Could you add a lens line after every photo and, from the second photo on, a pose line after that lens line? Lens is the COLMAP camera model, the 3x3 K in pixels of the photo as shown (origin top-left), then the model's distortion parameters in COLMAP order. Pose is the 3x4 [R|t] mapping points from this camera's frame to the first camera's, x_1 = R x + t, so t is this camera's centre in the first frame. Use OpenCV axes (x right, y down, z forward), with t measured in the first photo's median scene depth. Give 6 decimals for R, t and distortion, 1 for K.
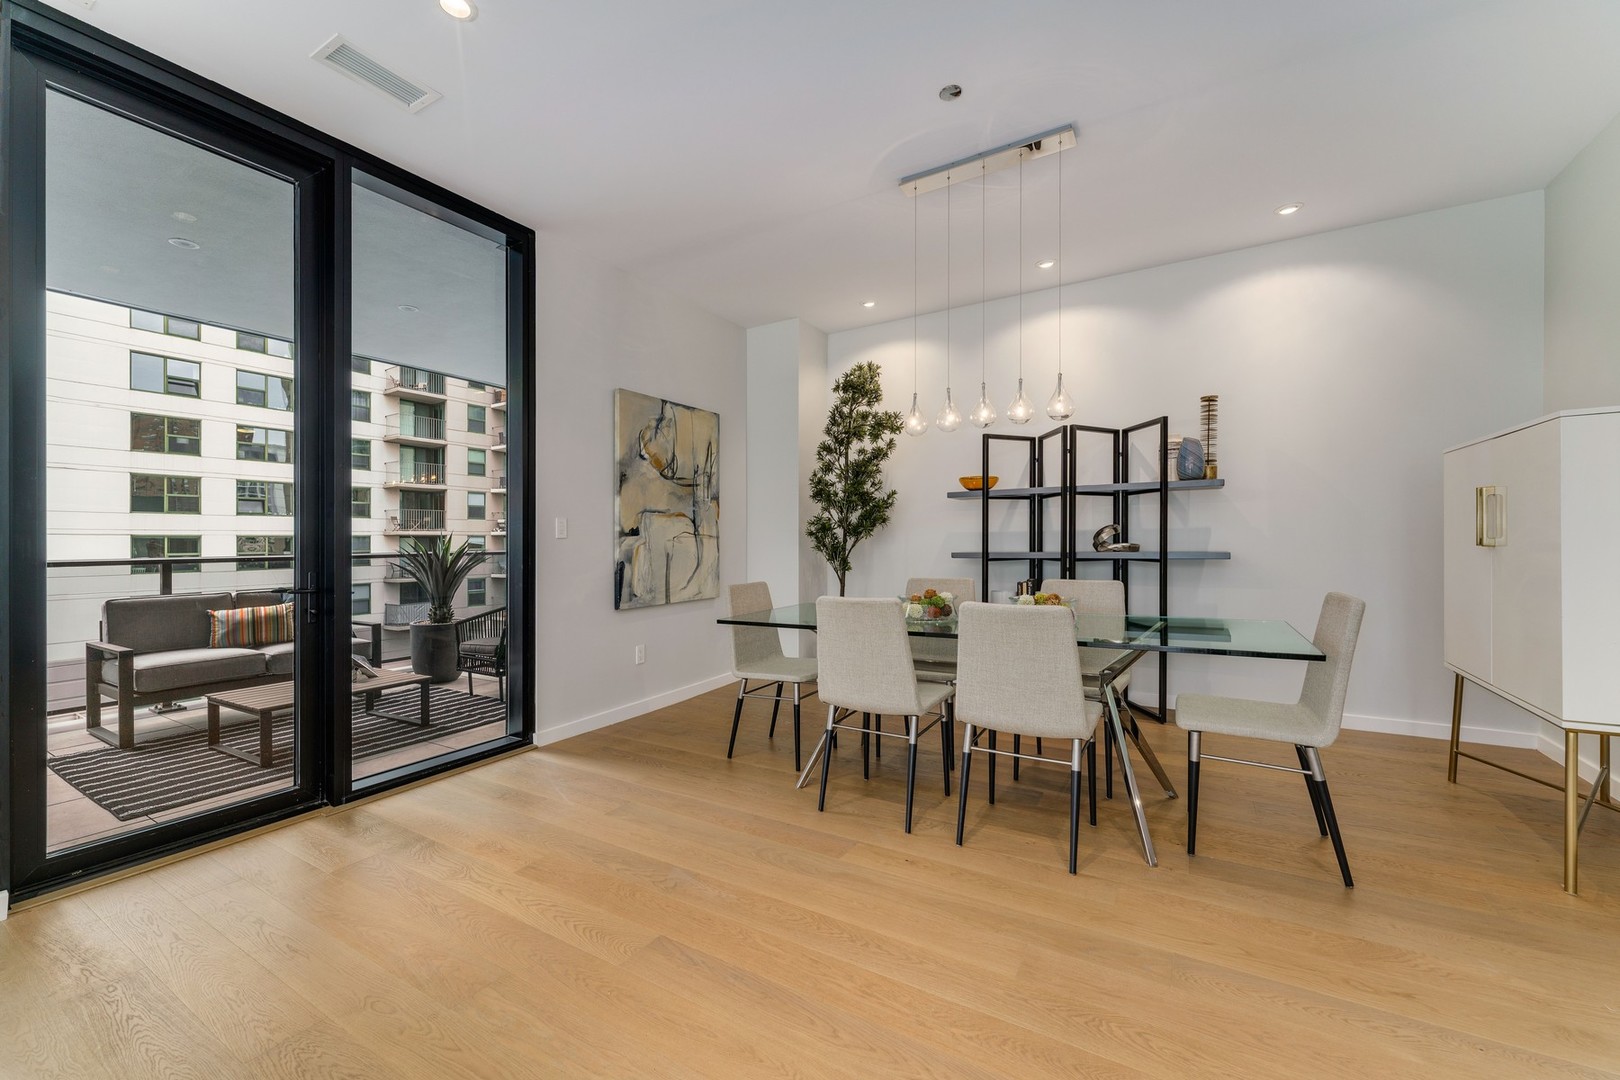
lens RADIAL K [[636.4, 0, 784.2], [0, 636.4, 543.7], [0, 0, 1]] dist [-0.000236, 0.000610]
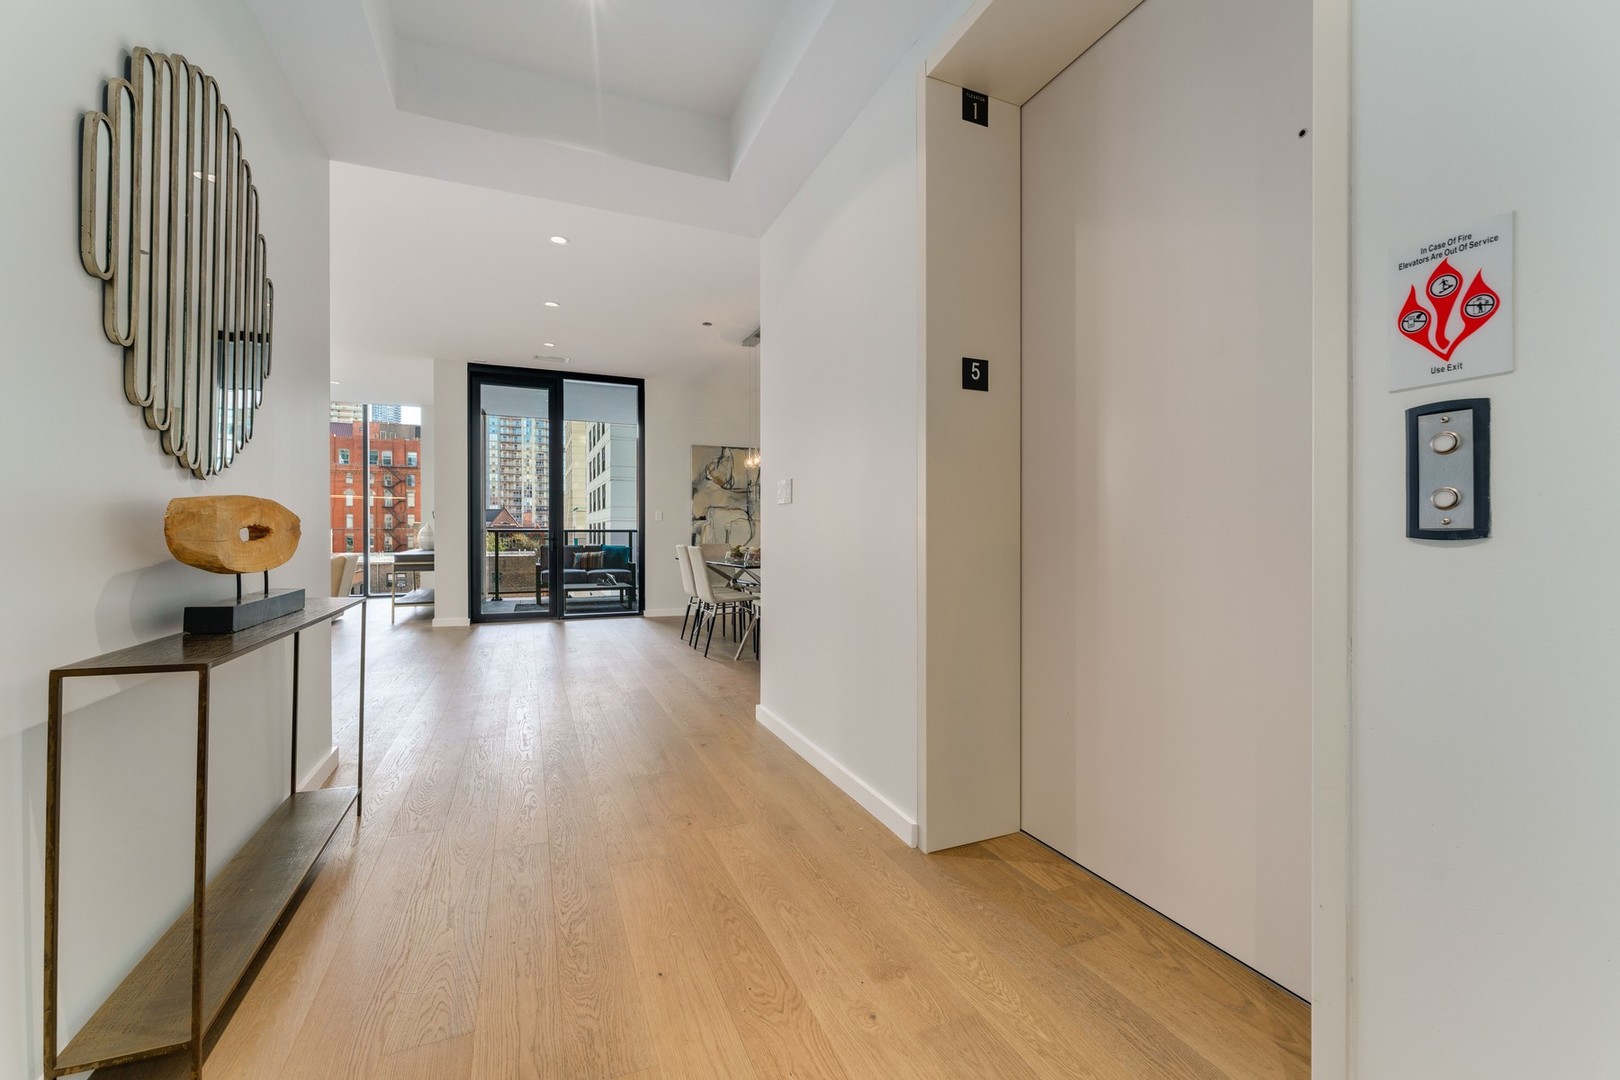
lens RADIAL K [[669.8, 0, 818.2], [0, 669.8, 549.6], [0, 0, 1]] dist [-0.002193, -0.000042]
pose [[0.825197, 0.030940, -0.563997, 1.145671], [-0.013962, 0.999311, 0.034393, 0.001946], [0.564672, -0.020506, 0.825060, -0.456067]]
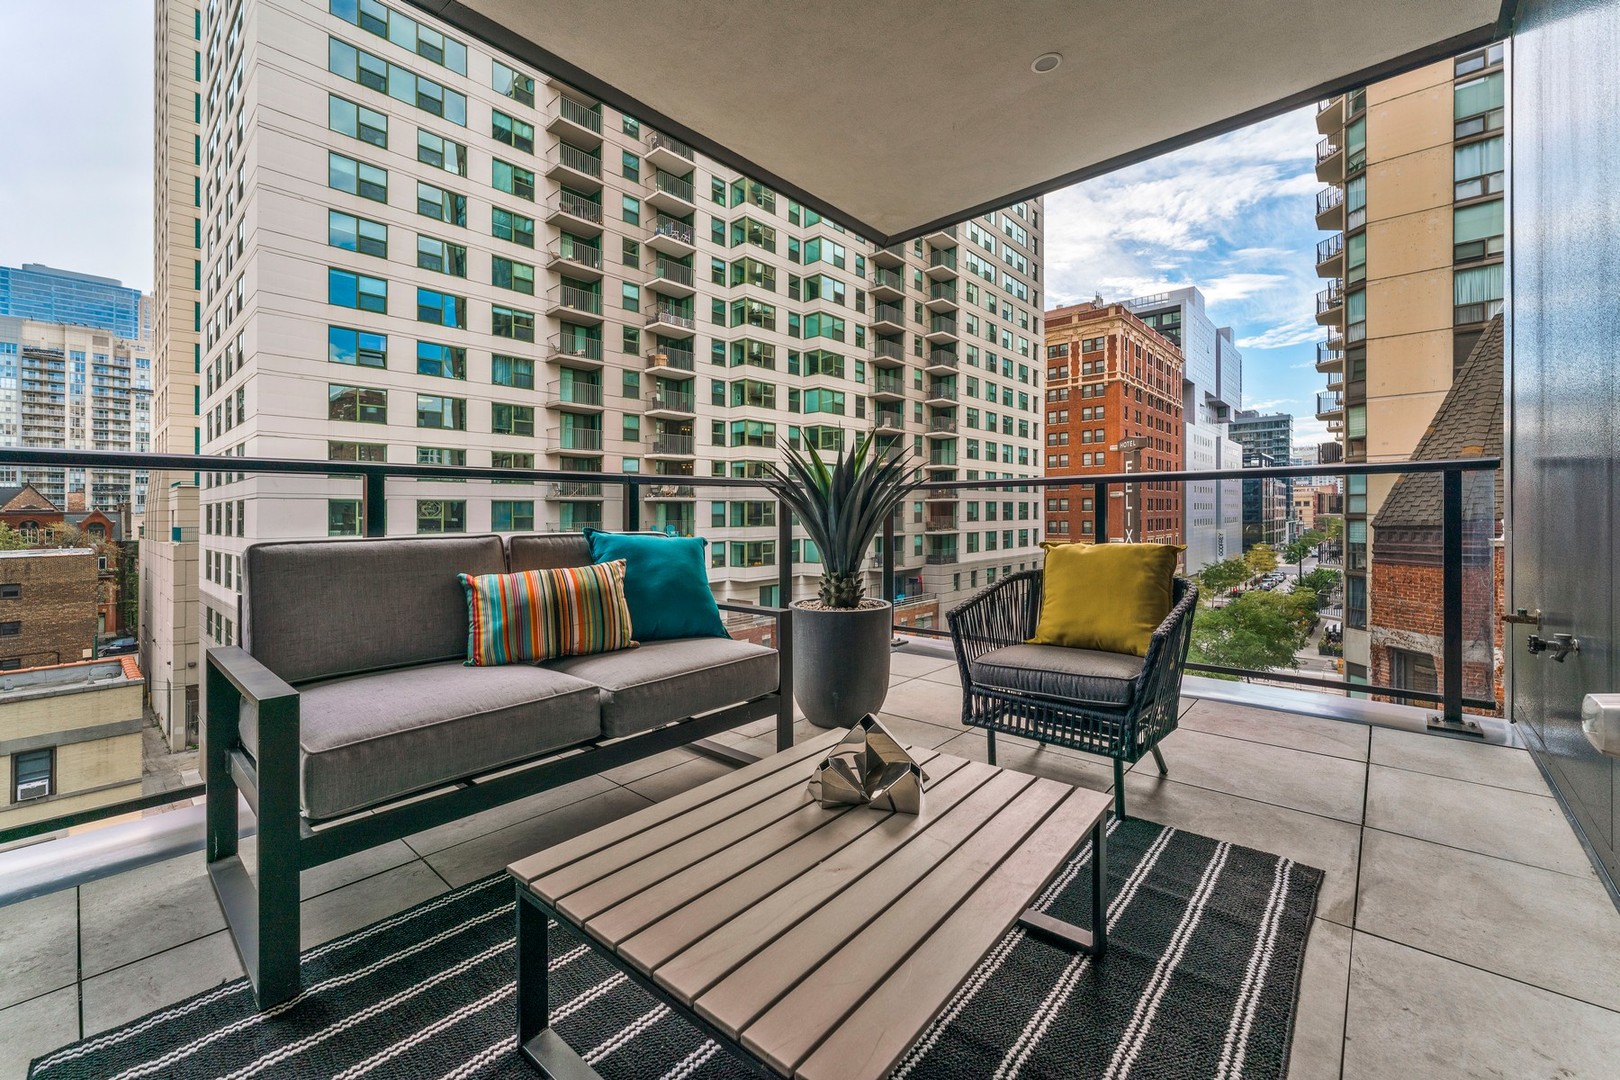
lens RADIAL K [[674.4, 0, 803.2], [0, 674.4, 508.4], [0, 0, 1]] dist [0.003231, 0.000045]
pose [[0.982752, 0.005683, -0.184841, -0.530851], [-0.007513, 0.999929, -0.009203, 0.056317], [0.184776, 0.010433, 0.982725, 0.531160]]
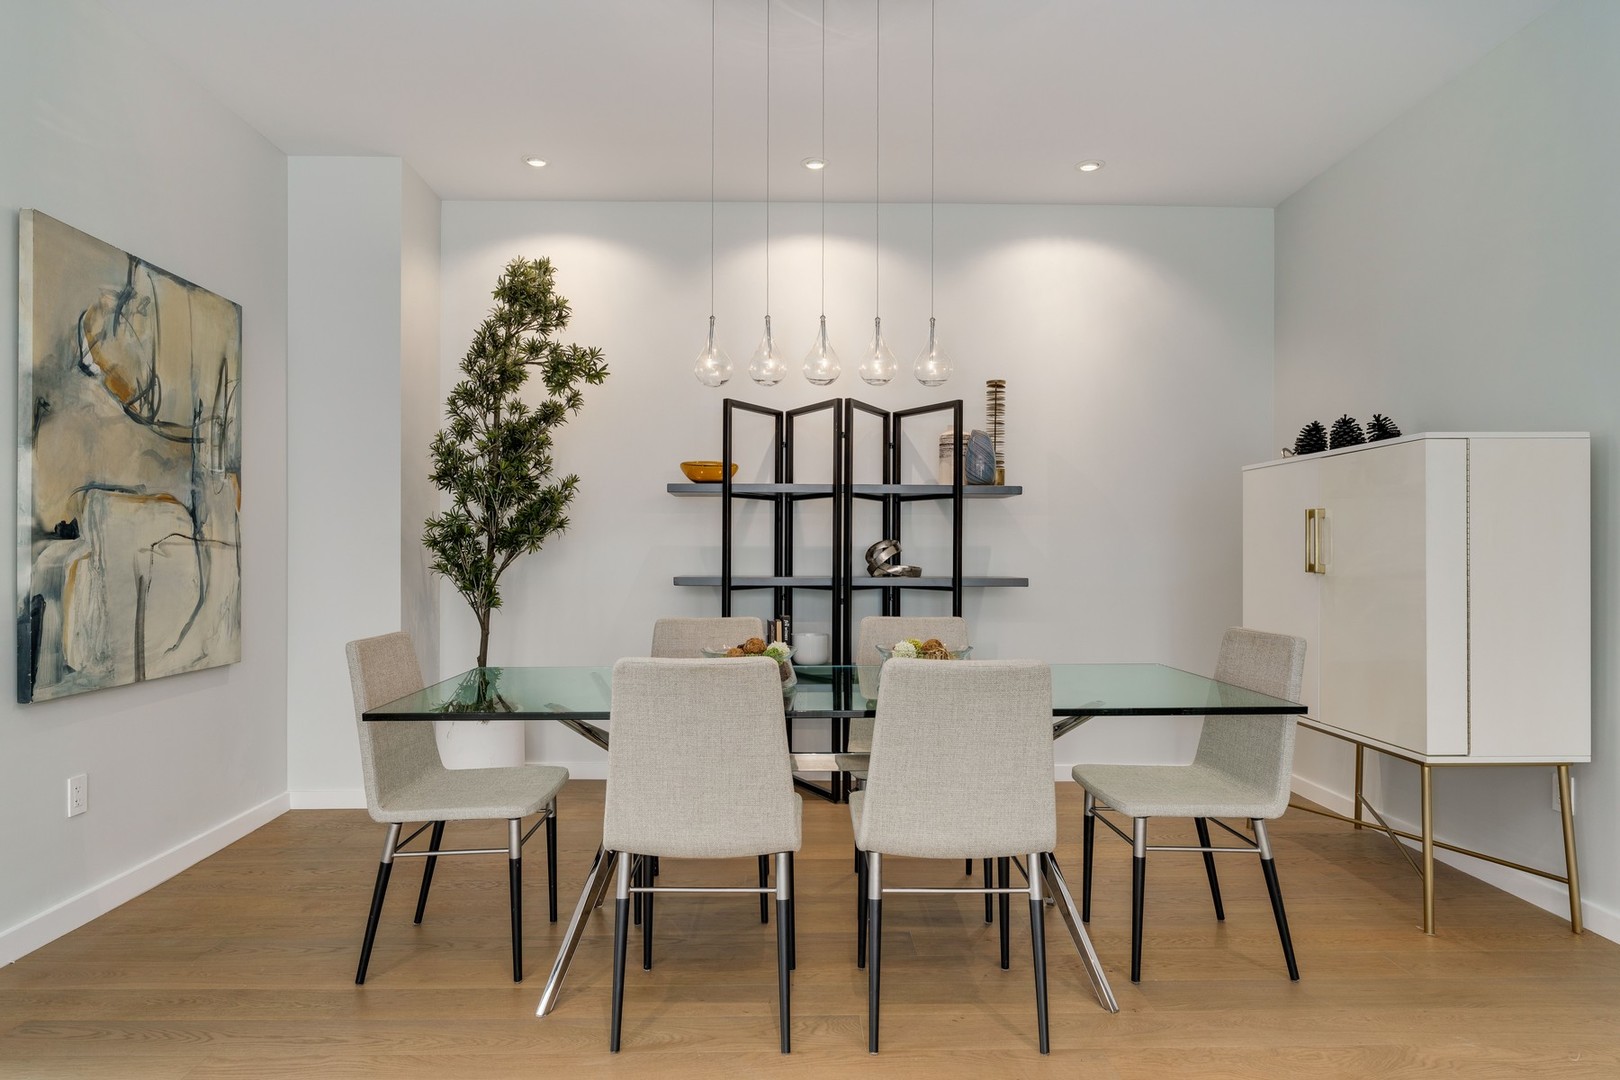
lens RADIAL K [[919.1, 0, 781.3], [0, 919.1, 569.5], [0, 0, 1]] dist [-0.001981, -0.001299]
pose [[0.843434, 0.007241, 0.537183, -0.148592], [-0.011293, 0.999927, 0.004253, 0.001003], [-0.537114, -0.009654, 0.843455, 0.157074]]
